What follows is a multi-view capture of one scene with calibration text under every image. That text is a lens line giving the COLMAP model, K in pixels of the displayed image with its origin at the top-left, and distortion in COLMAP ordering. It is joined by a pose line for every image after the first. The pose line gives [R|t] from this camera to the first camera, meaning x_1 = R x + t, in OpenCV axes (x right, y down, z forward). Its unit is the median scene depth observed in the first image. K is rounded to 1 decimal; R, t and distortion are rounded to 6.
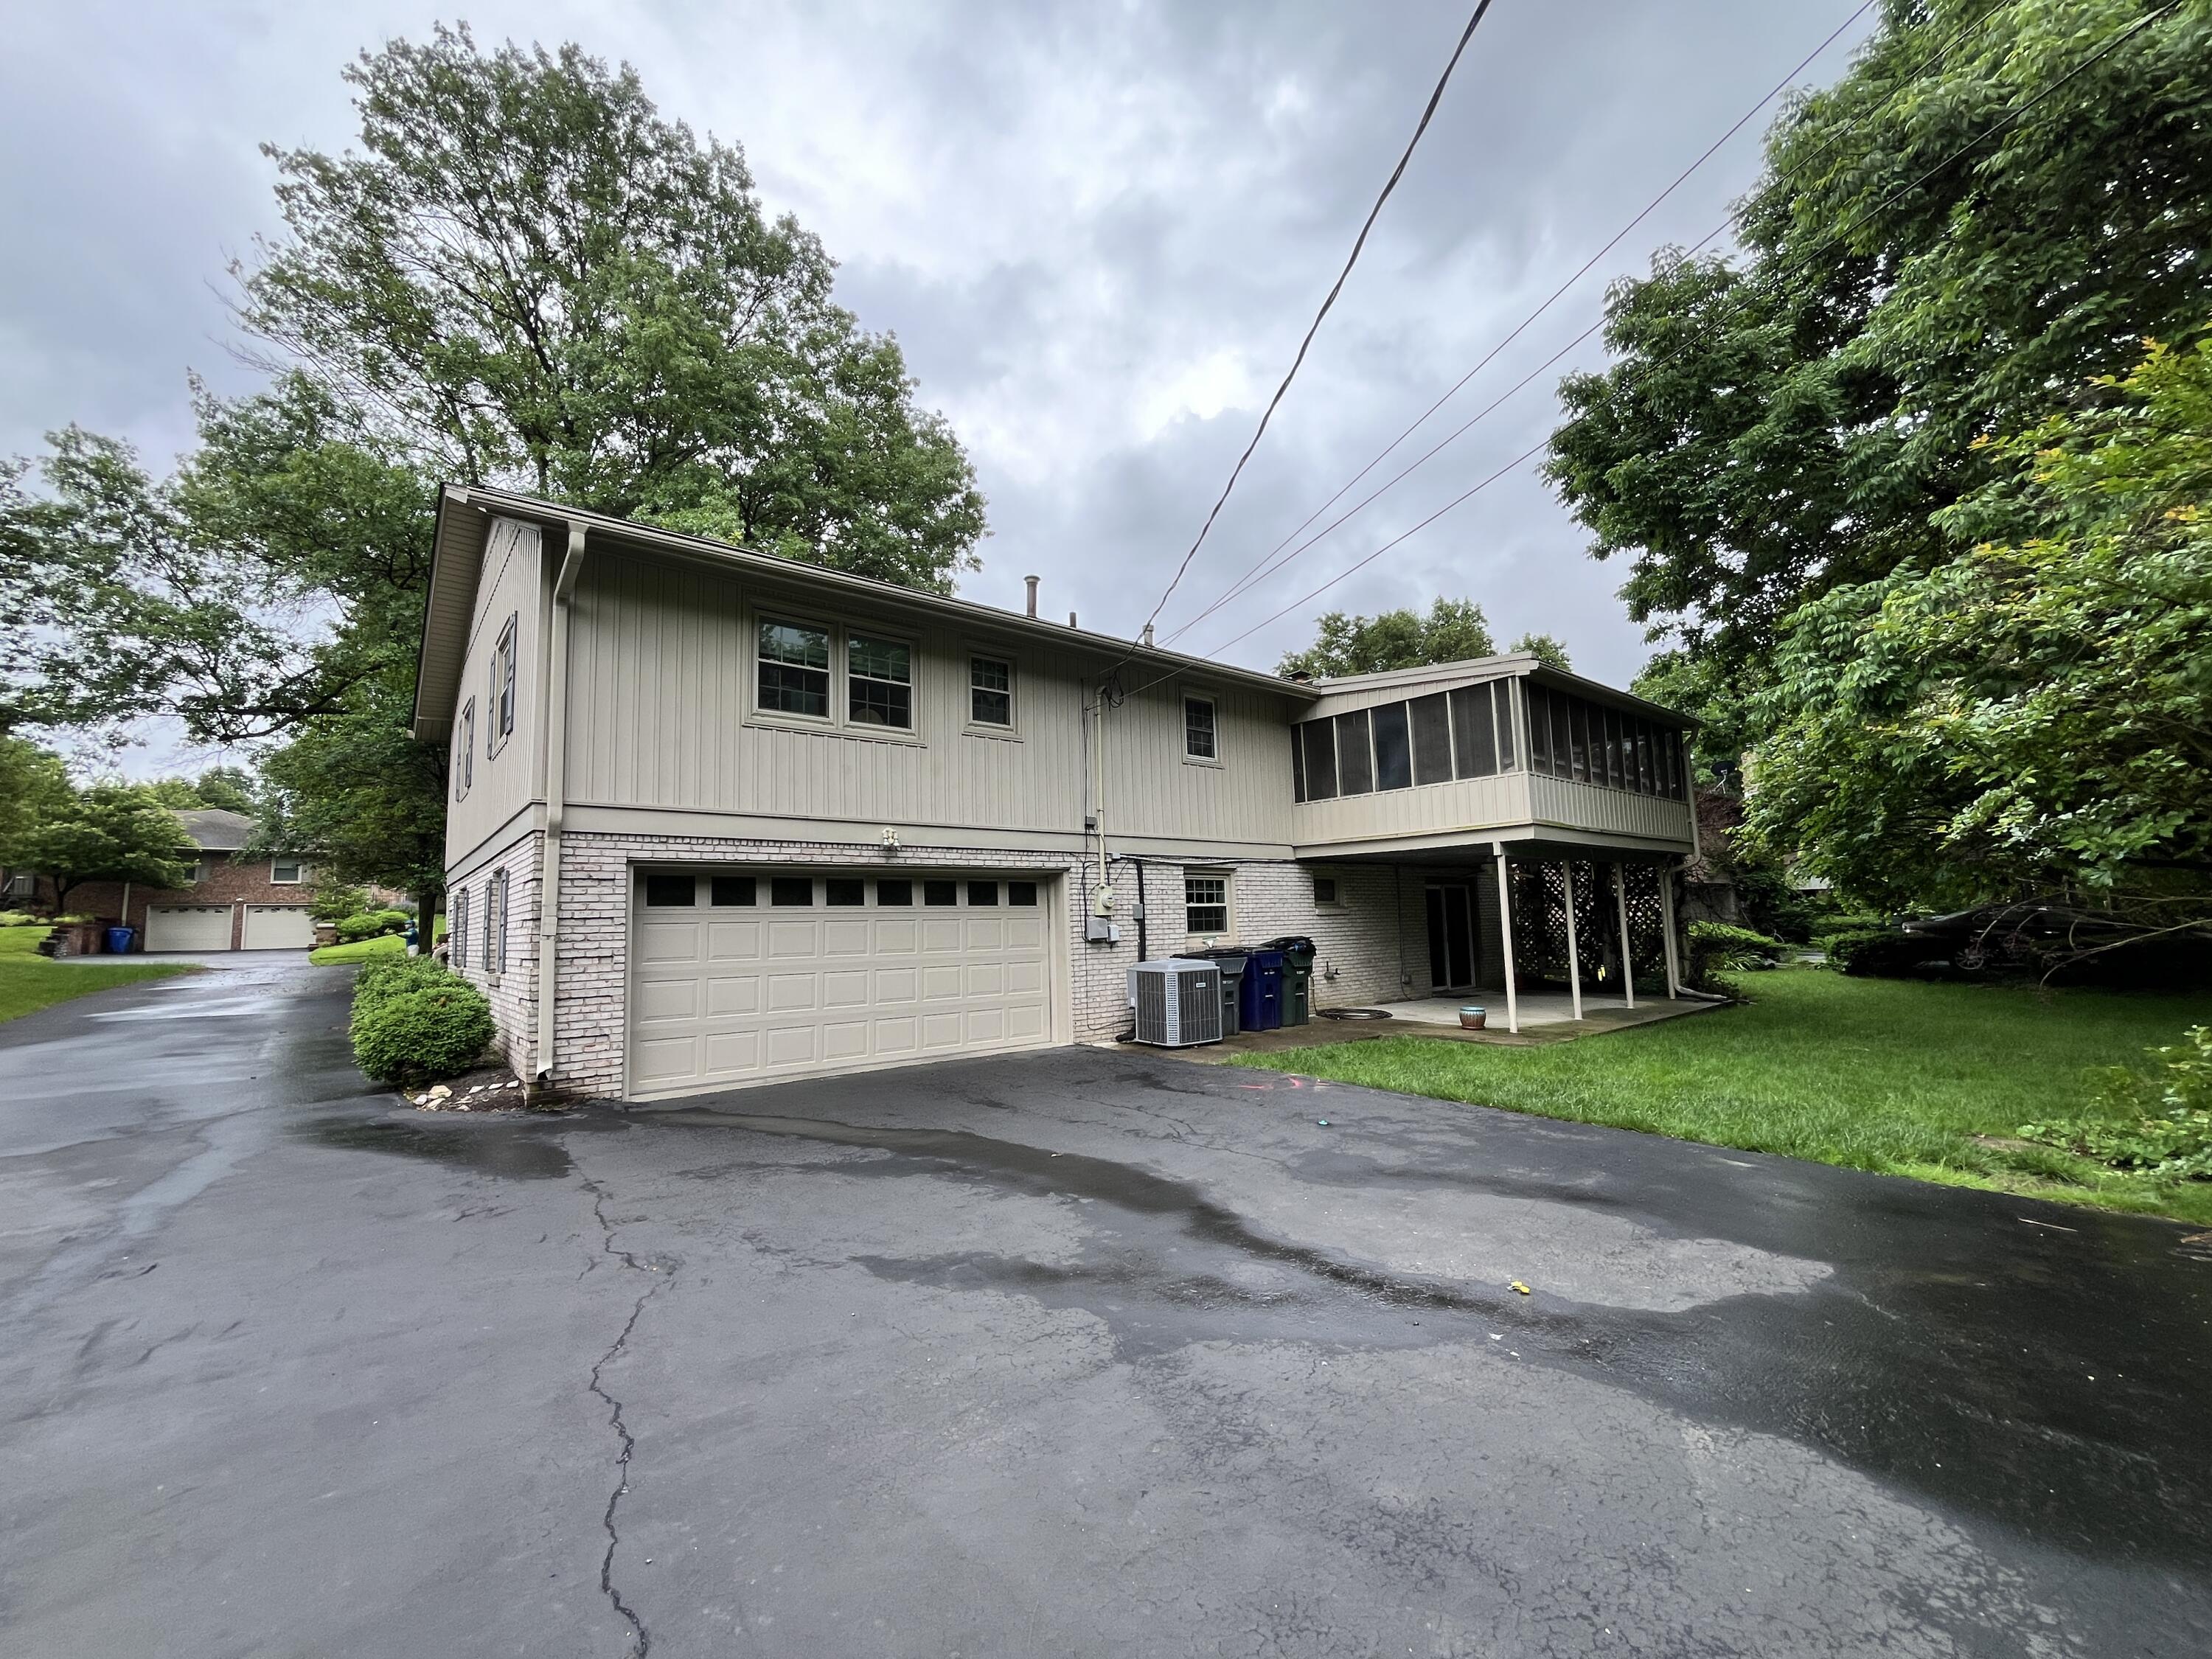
lens RADIAL K [[899.4, 0, 1094.8], [0, 899.4, 829.5], [0, 0, 1]] dist [-0.001341, -0.000032]
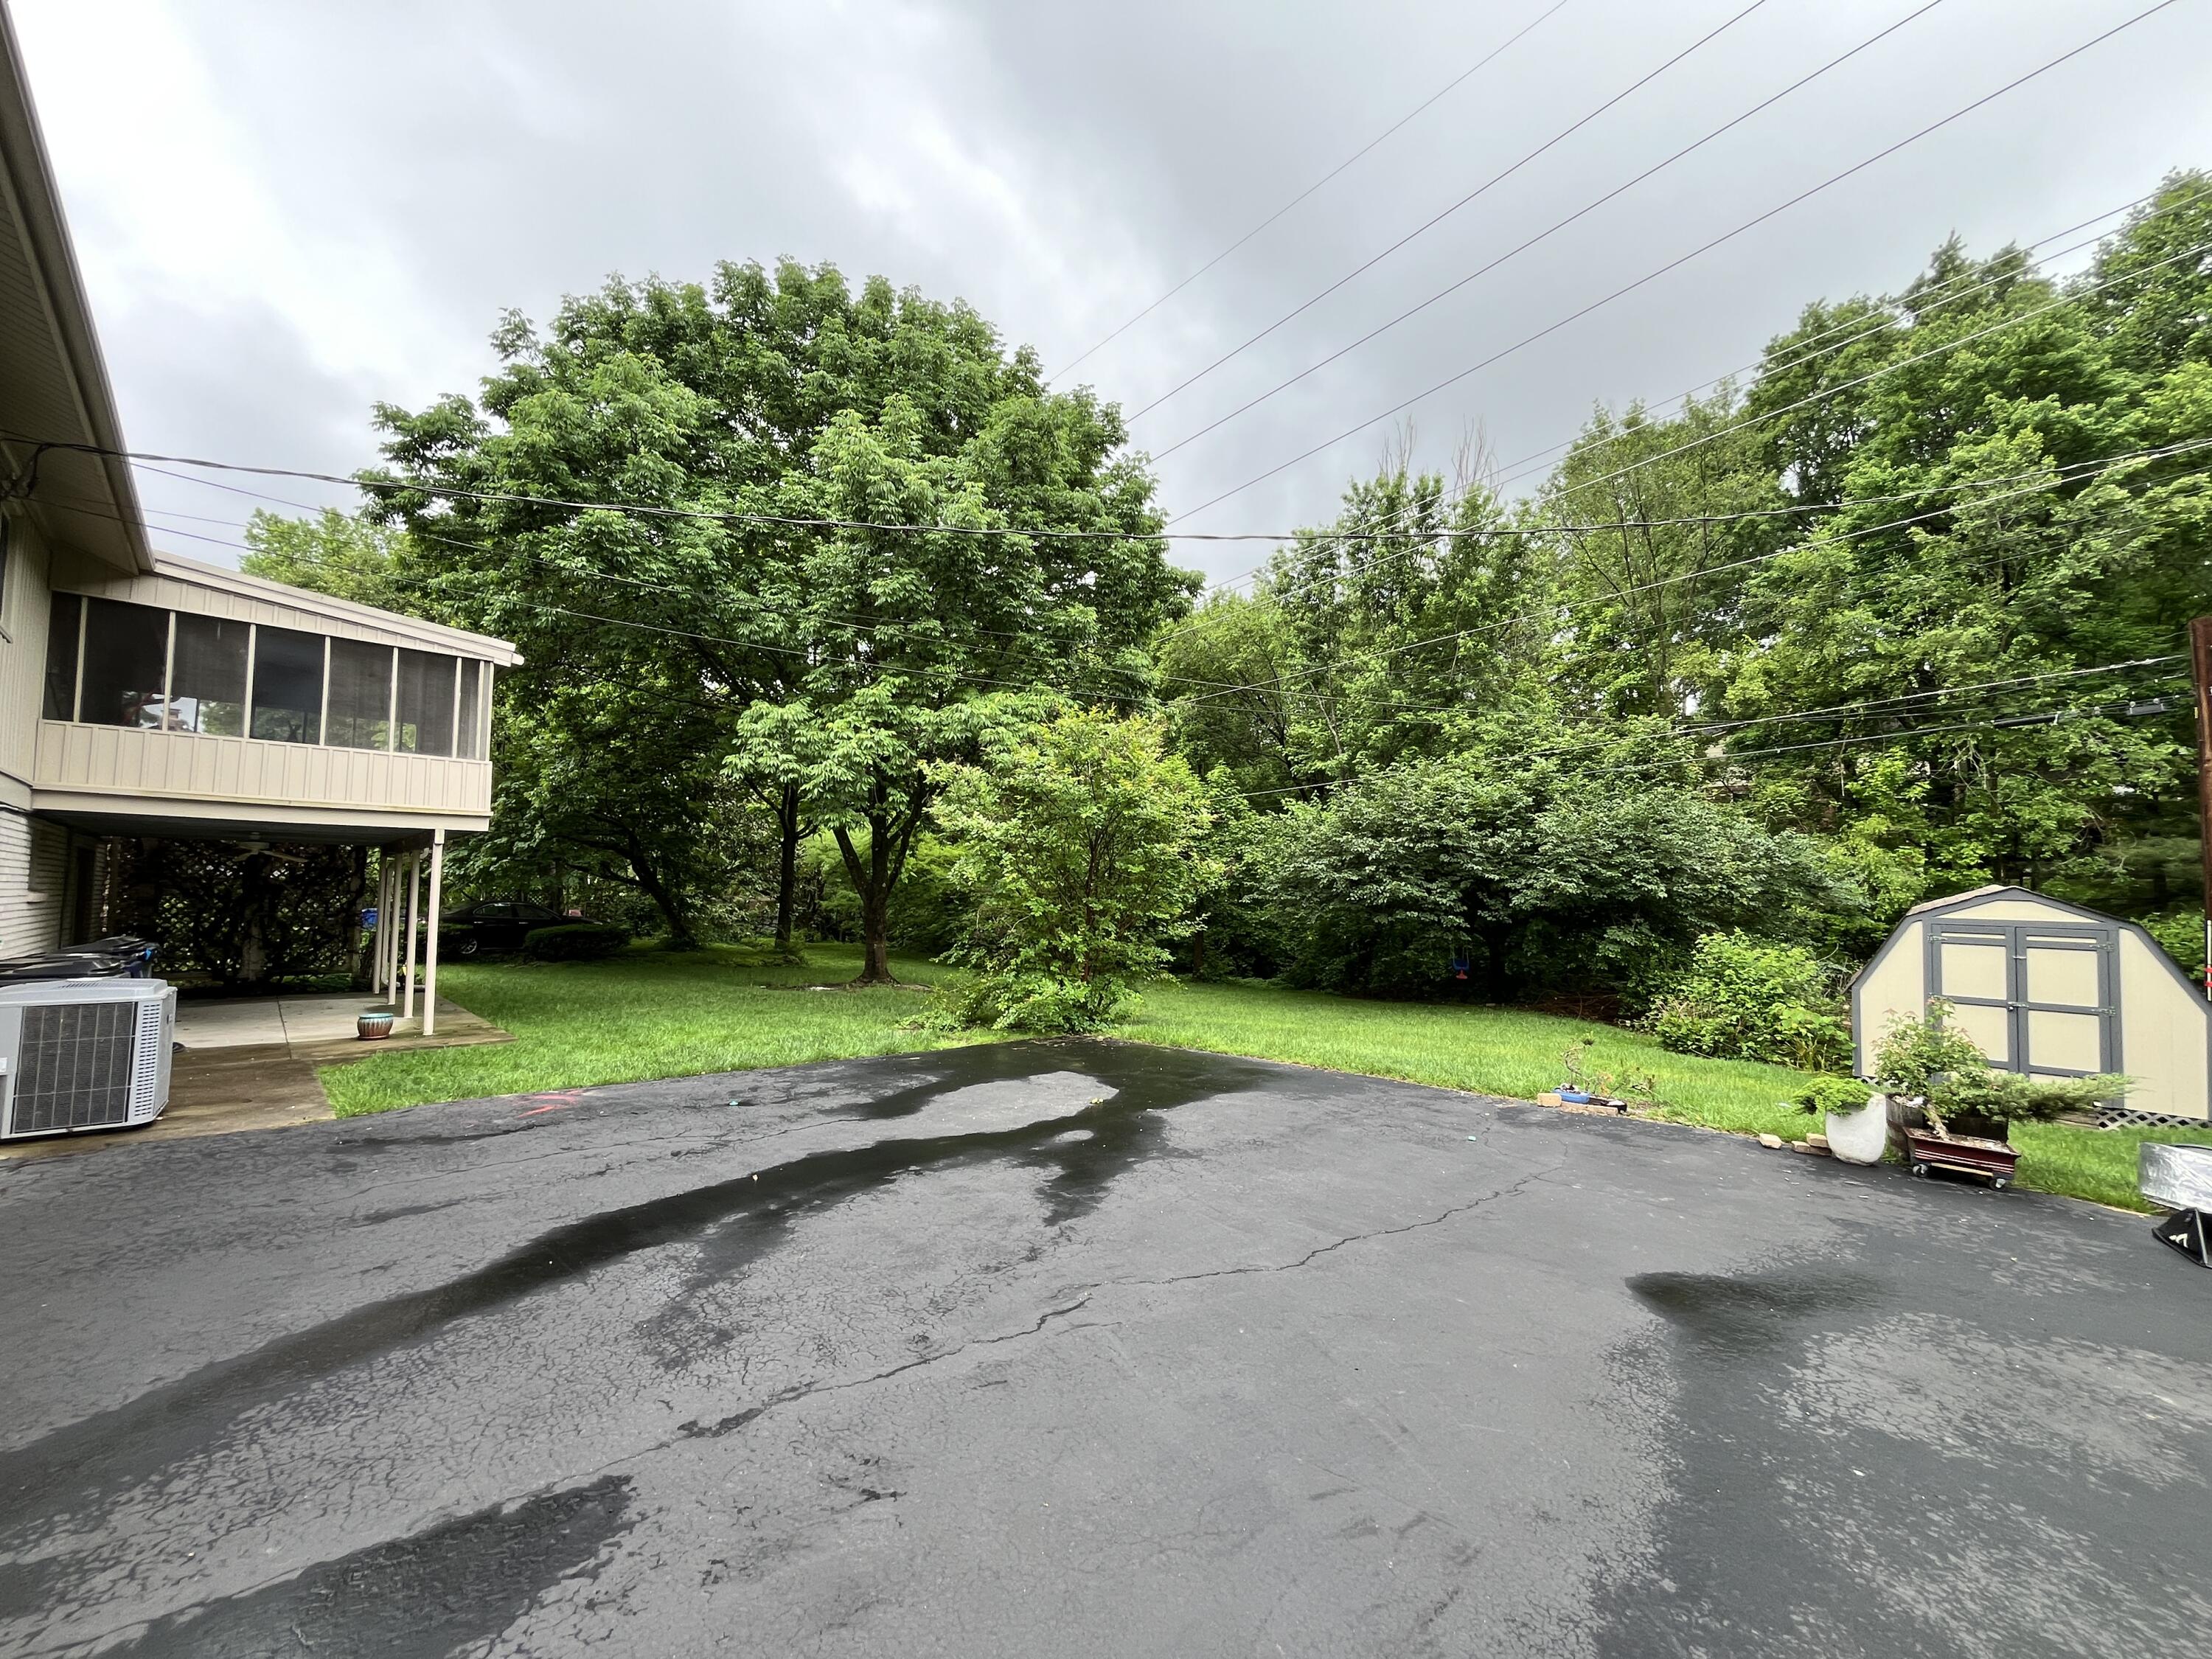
lens RADIAL K [[899.4, 0, 1096.0], [0, 899.4, 836.4], [0, 0, 1]] dist [-0.001341, -0.000032]
pose [[-0.080990, 0.089457, 0.992692, -1.256914], [-0.110543, 0.989014, -0.098144, 0.089878], [-0.990566, -0.117684, -0.070211, 0.950569]]
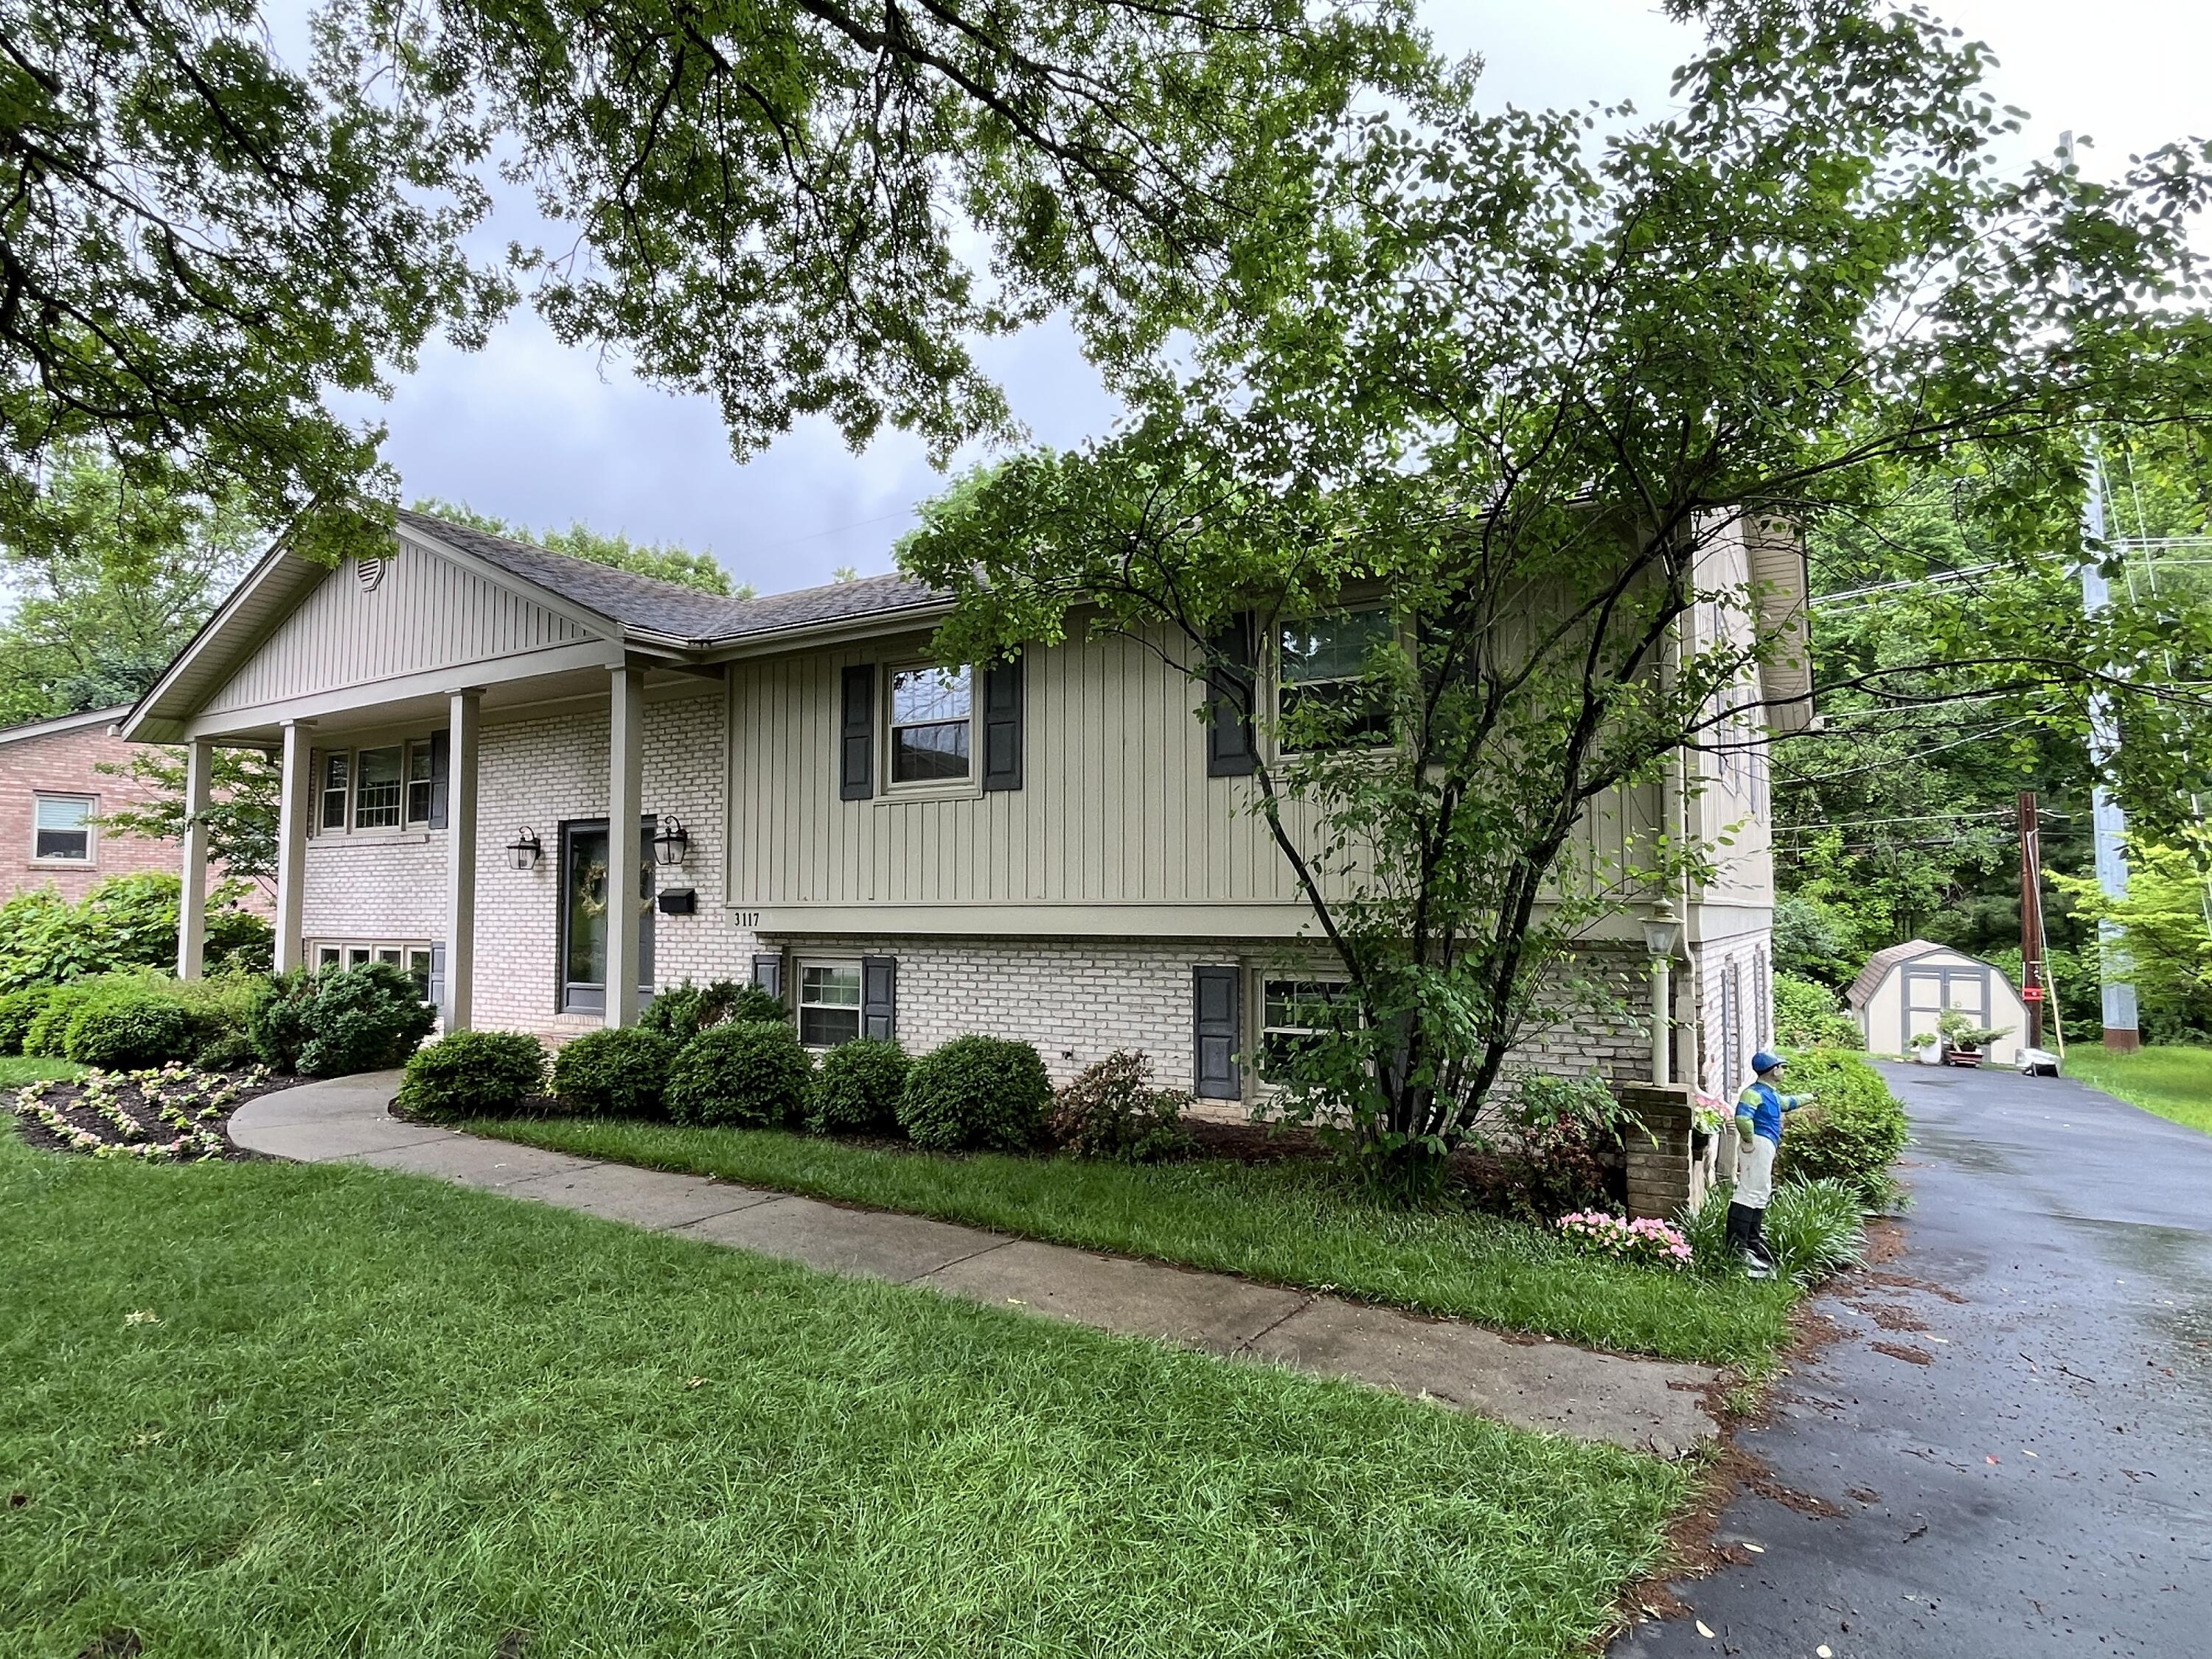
lens RADIAL K [[1222.6, 0, 1104.4], [0, 1222.6, 835.9], [0, 0, 1]] dist [0.002588, 0.000025]
pose [[-0.334957, 0.086570, 0.938248, -2.264311], [-0.095879, 0.987470, -0.125341, 0.203412], [-0.937343, -0.131942, -0.322460, 2.508064]]
